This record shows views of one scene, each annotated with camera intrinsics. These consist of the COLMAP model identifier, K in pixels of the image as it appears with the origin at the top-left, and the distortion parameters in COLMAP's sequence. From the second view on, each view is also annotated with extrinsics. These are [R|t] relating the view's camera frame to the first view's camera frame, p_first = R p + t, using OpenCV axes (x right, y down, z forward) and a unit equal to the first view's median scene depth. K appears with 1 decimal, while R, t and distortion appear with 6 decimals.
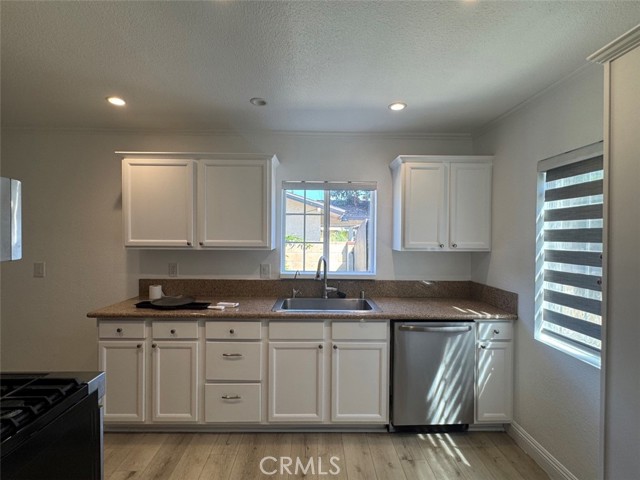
lens RADIAL K [[303.0, 0, 318.3], [0, 303.0, 238.9], [0, 0, 1]] dist [0.001051, 0.000686]
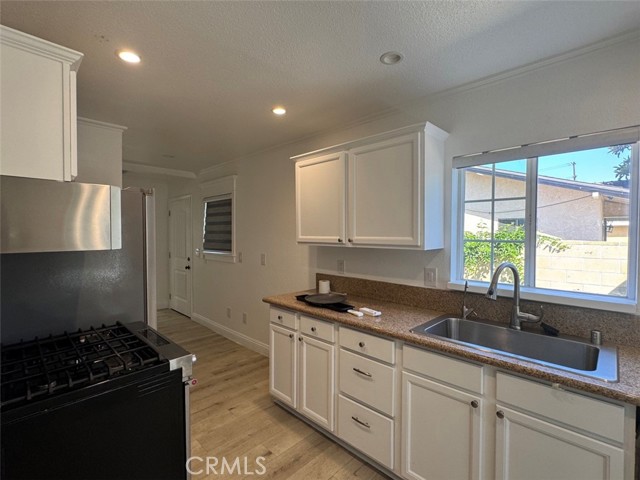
lens RADIAL K [[303.0, 0, 320.0], [0, 303.0, 239.7], [0, 0, 1]] dist [0.001051, 0.000686]
pose [[0.700502, 0.008850, -0.713596, 0.223875], [-0.004461, 0.999958, 0.008021, 0.006614], [0.713637, -0.002436, 0.700512, 0.313240]]
